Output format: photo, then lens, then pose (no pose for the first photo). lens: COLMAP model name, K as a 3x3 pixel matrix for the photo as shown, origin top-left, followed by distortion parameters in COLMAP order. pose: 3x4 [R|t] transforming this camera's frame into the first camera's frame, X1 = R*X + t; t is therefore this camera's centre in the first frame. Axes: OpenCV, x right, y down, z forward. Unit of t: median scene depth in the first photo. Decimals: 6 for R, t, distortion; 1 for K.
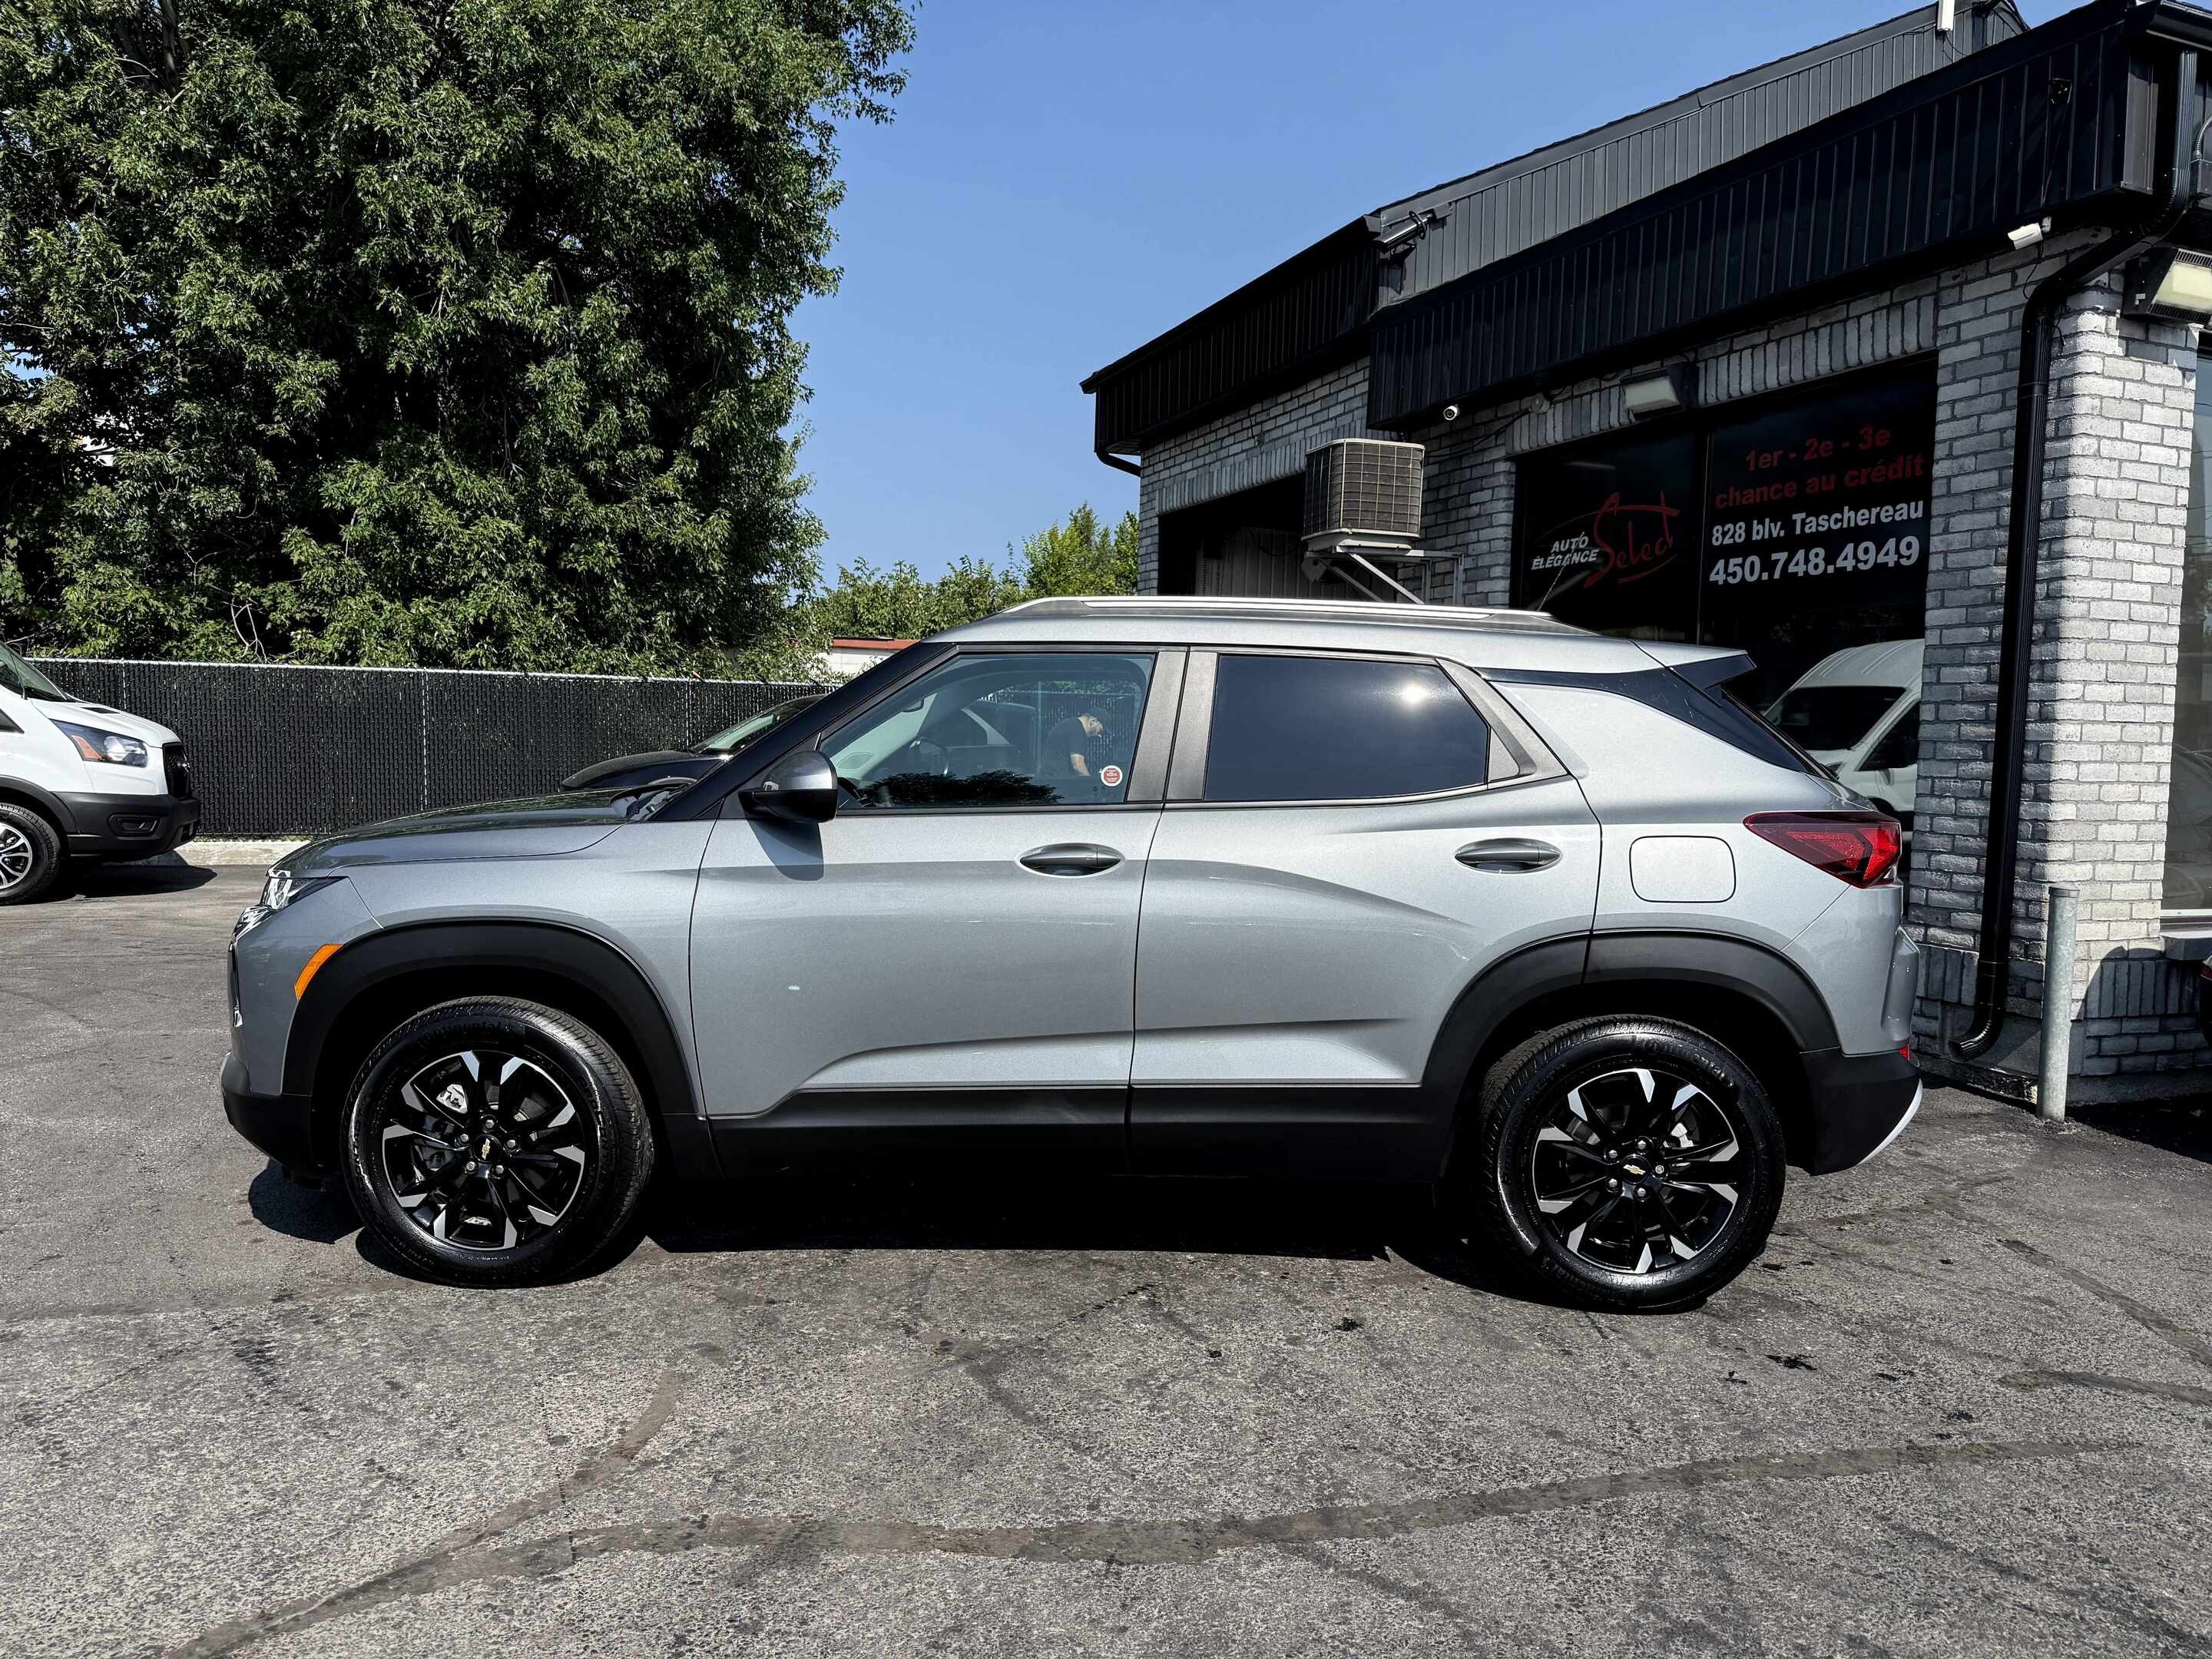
lens RADIAL K [[1554.1, 0, 1106.0], [0, 1554.1, 829.5], [0, 0, 1]] dist [0.026296, -0.030734]
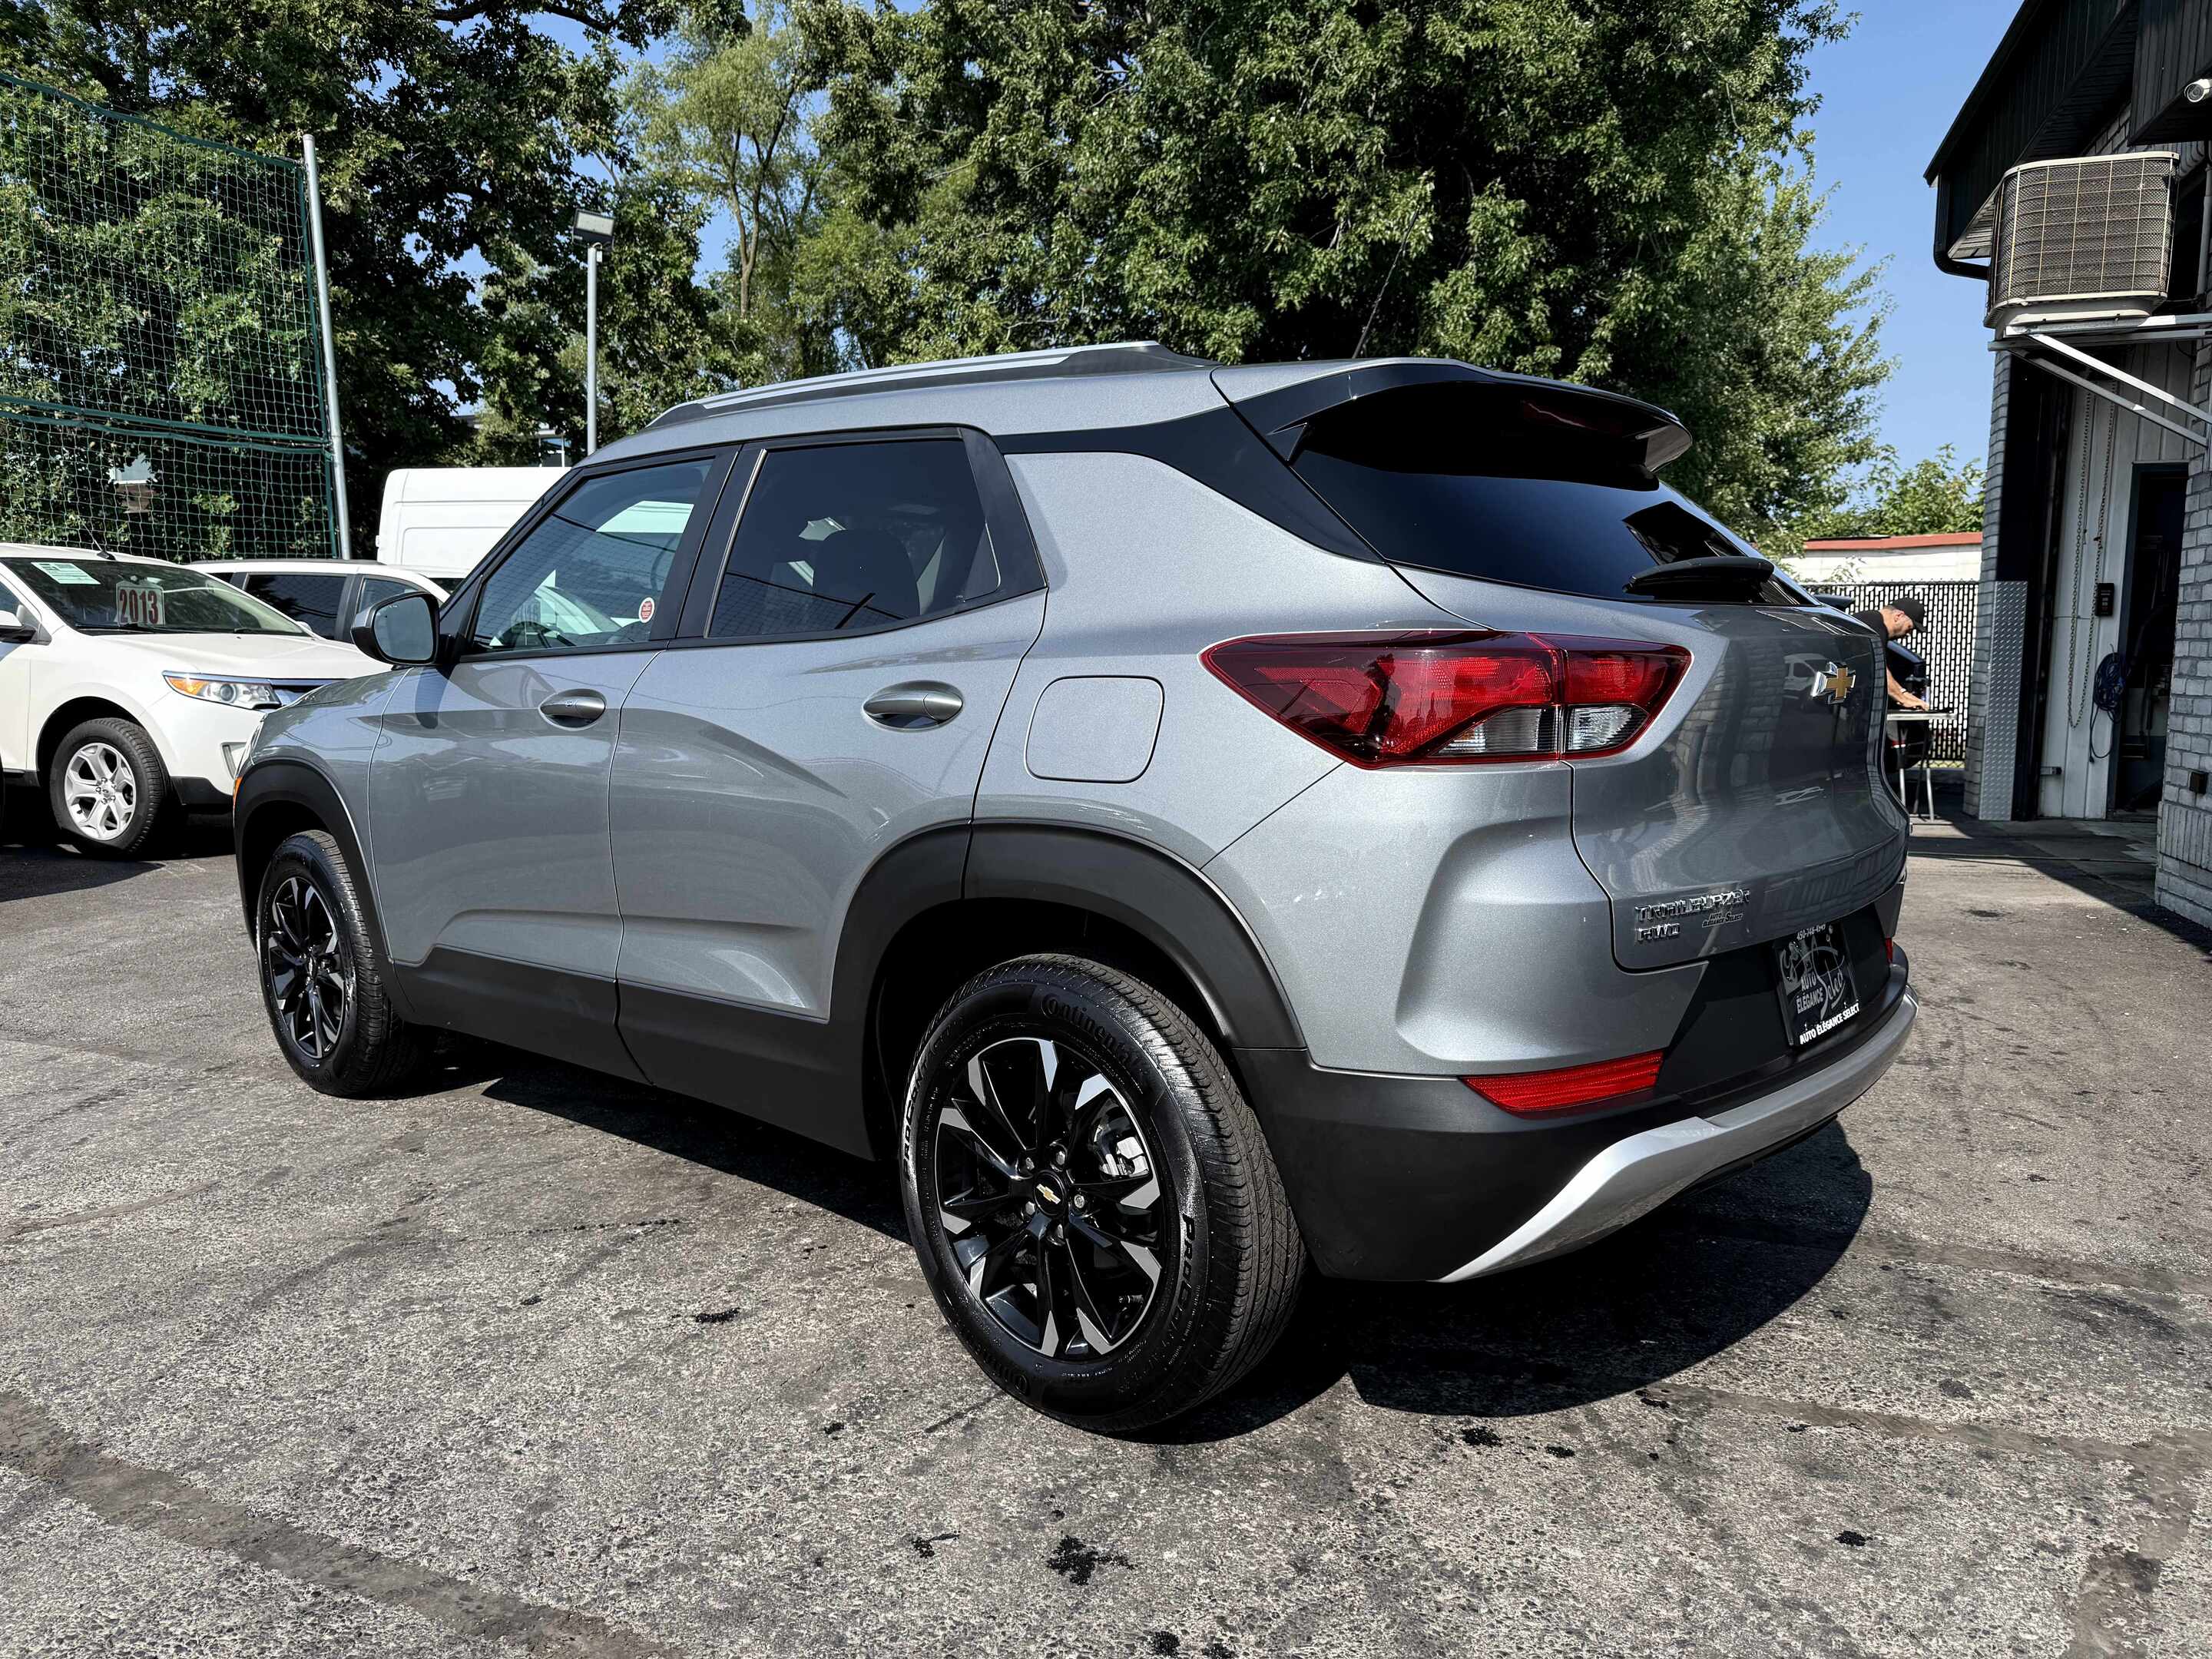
lens RADIAL K [[1553.5, 0, 1122.4], [0, 1553.5, 851.2], [0, 0, 1]] dist [0.029733, -0.044672]
pose [[0.759931, 0.063204, -0.646923, 0.444128], [-0.027946, 0.997518, 0.064629, 0.019890], [0.649403, -0.031035, 0.759811, 0.311711]]
